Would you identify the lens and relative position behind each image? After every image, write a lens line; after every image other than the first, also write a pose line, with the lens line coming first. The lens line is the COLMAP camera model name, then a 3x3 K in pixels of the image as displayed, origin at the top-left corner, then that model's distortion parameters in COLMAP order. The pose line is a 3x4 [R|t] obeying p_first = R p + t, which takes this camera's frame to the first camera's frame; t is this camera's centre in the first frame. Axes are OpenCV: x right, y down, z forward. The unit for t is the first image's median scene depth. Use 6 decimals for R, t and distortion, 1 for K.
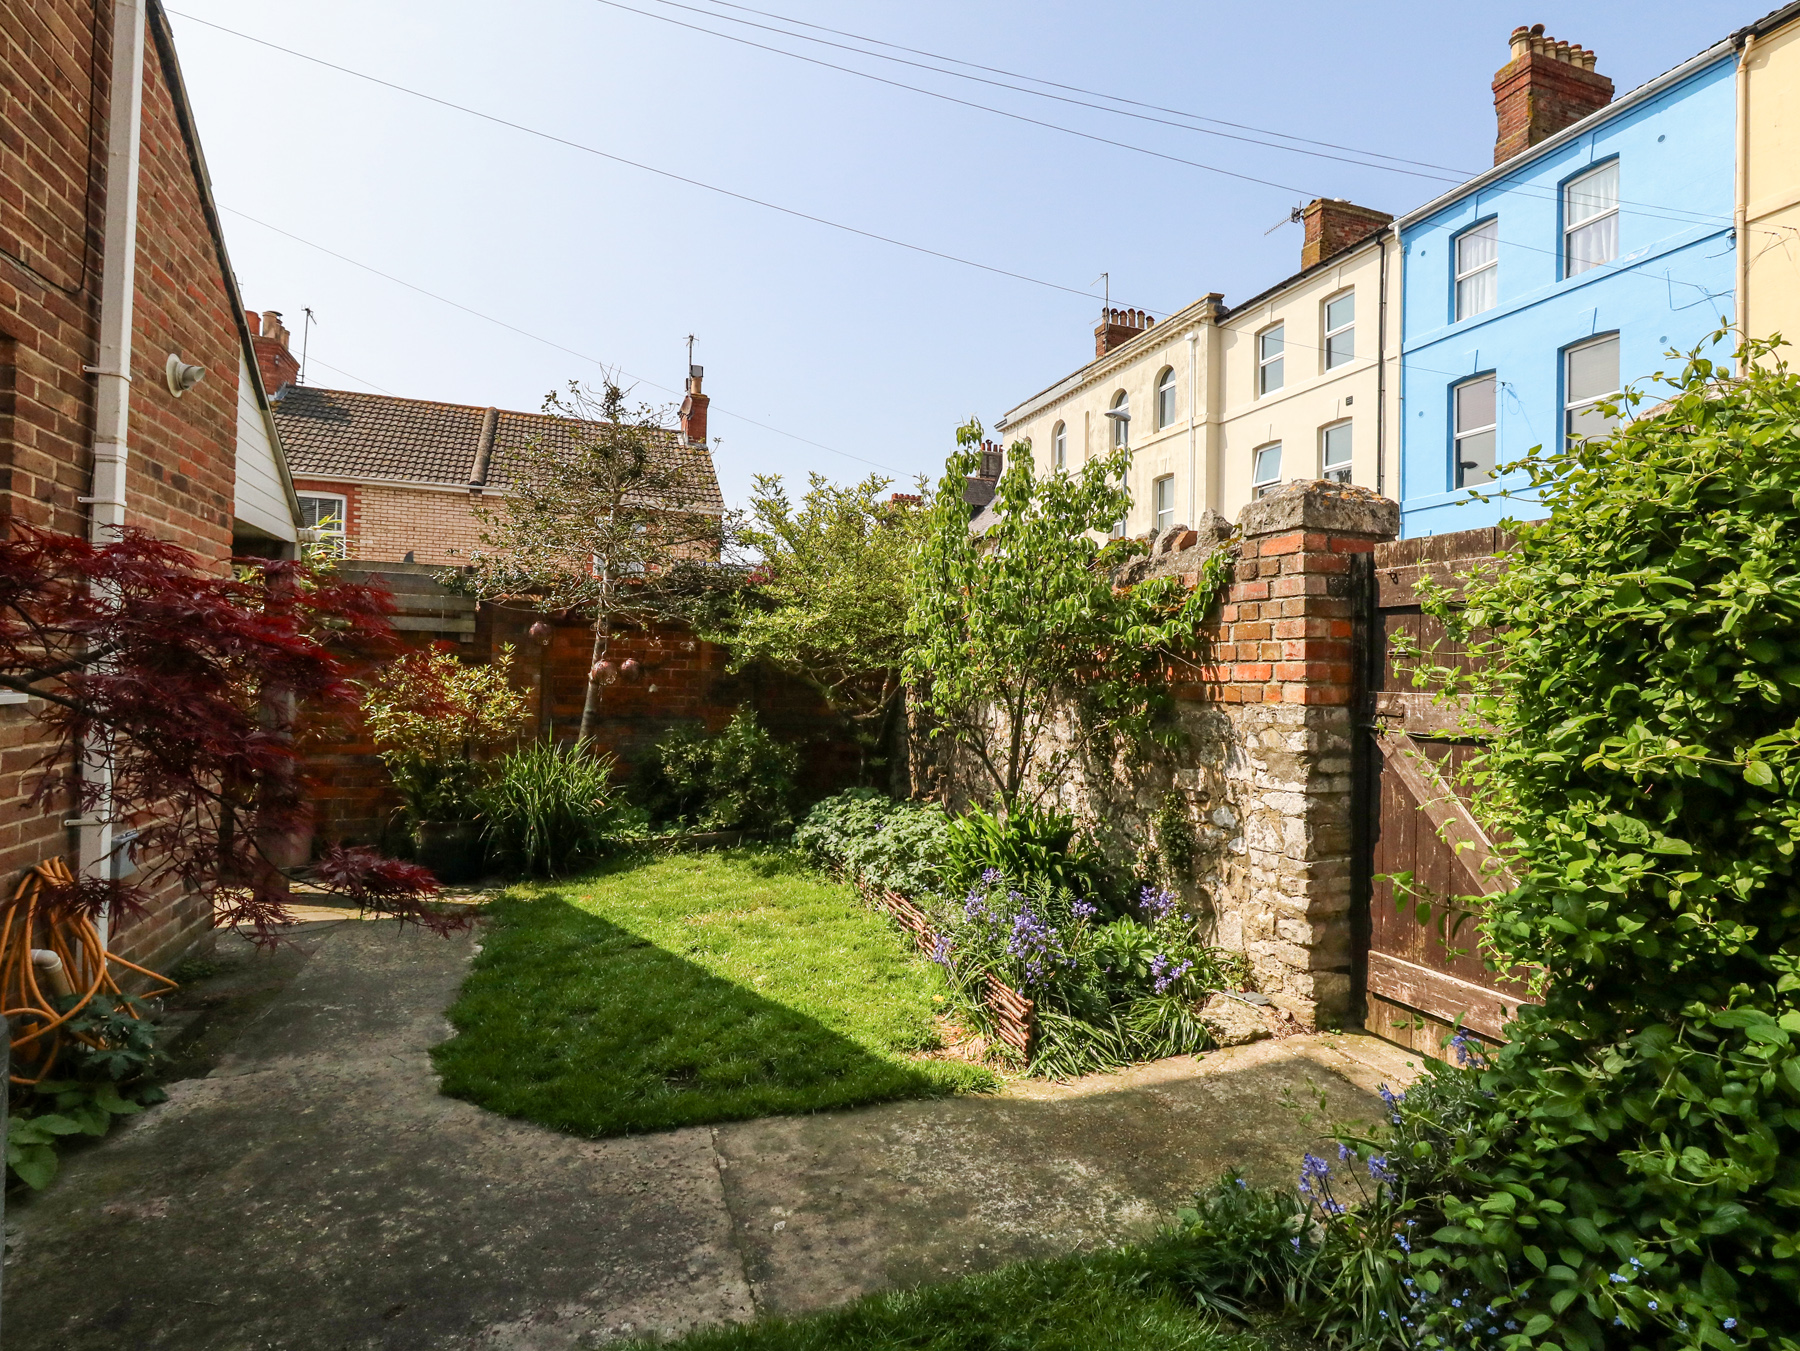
lens RADIAL K [[928.0, 0, 914.9], [0, 928.0, 665.7], [0, 0, 1]] dist [0.000220, -0.001023]
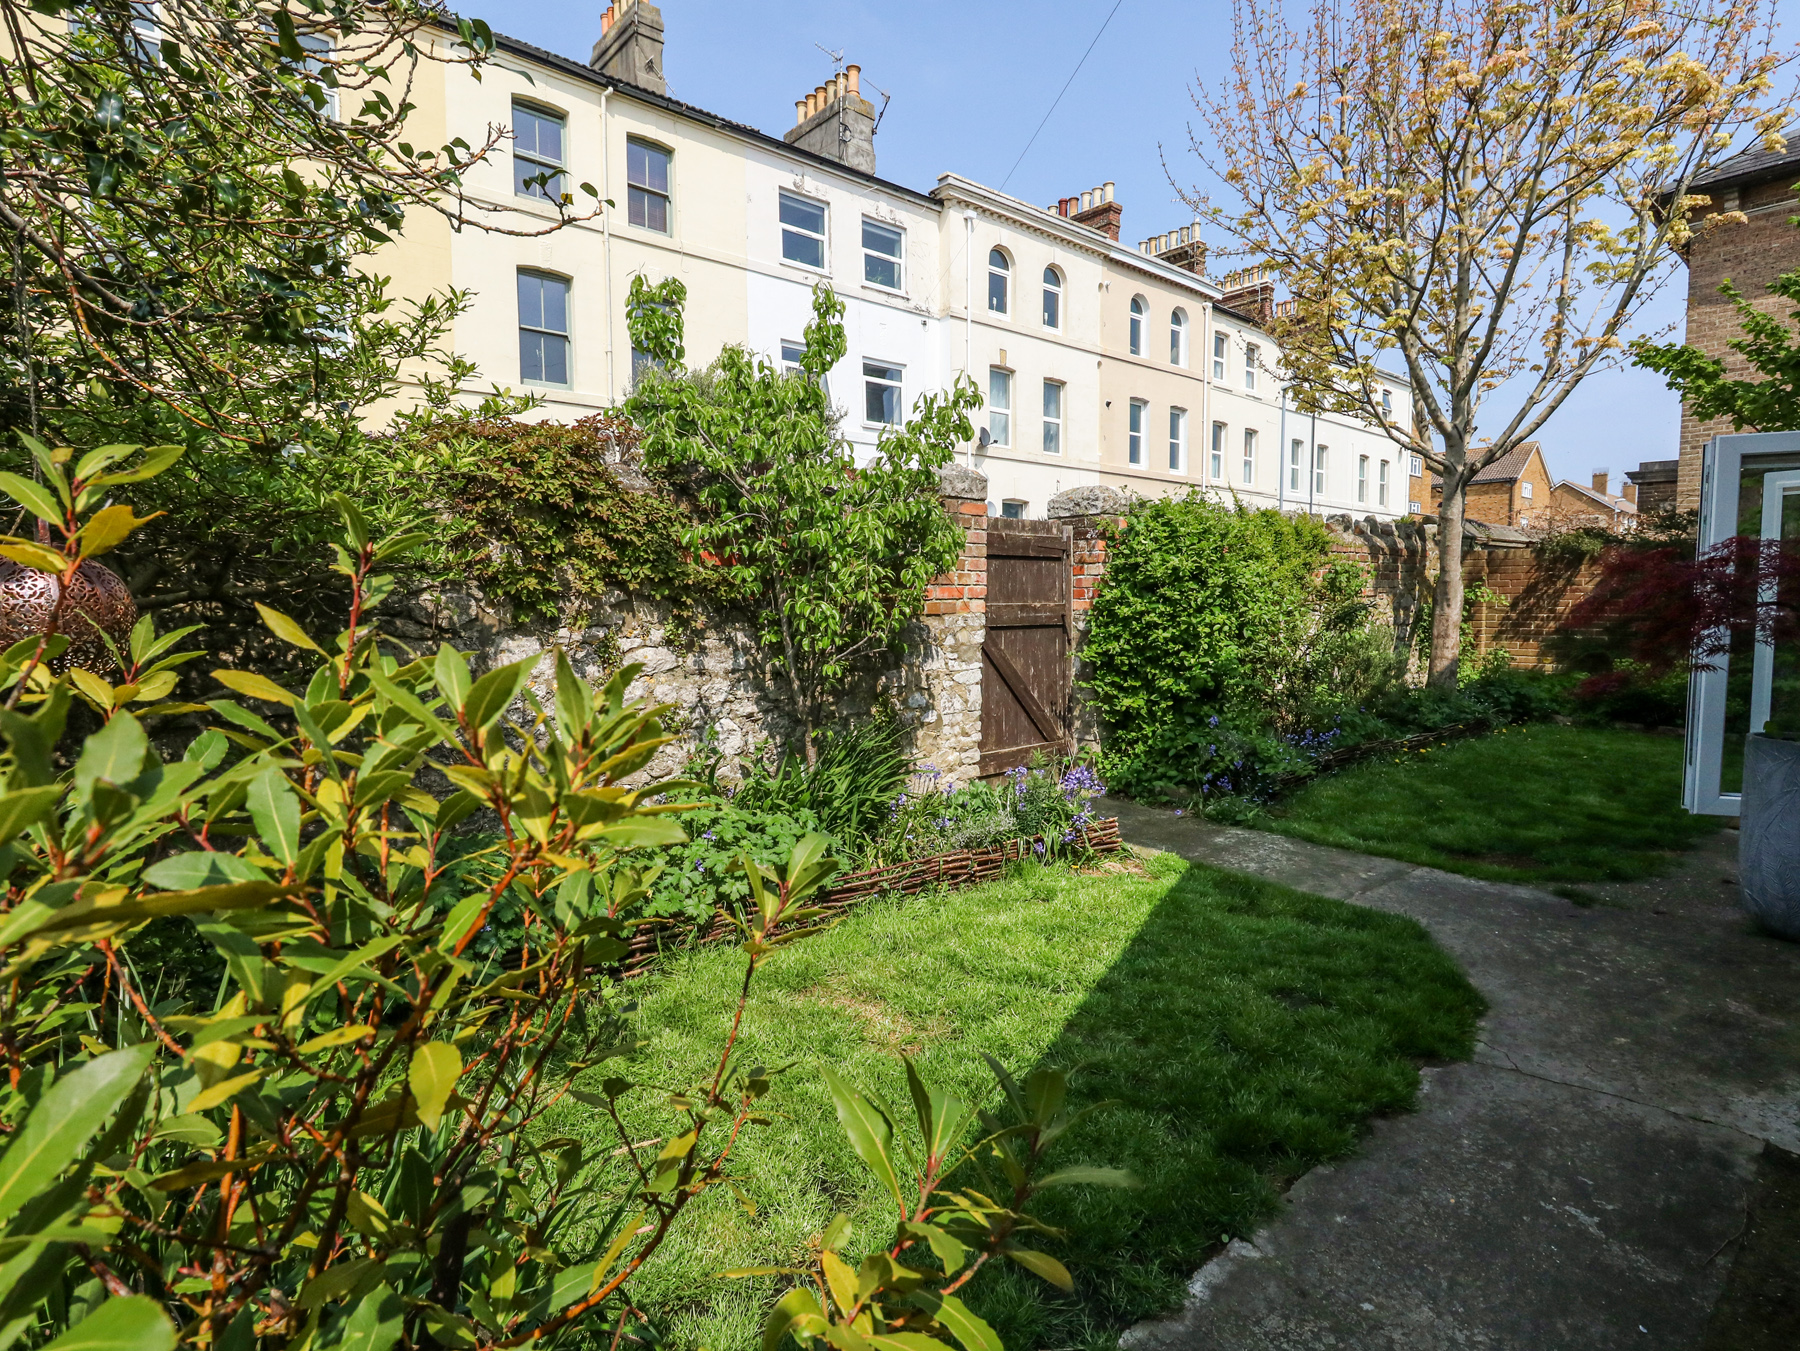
lens RADIAL K [[928.0, 0, 914.9], [0, 928.0, 665.7], [0, 0, 1]] dist [0.000220, -0.001023]
pose [[-0.348663, -0.085864, 0.933307, -1.034863], [-0.016303, 0.996200, 0.085560, -0.002578], [-0.937107, 0.014616, -0.348737, 1.653689]]
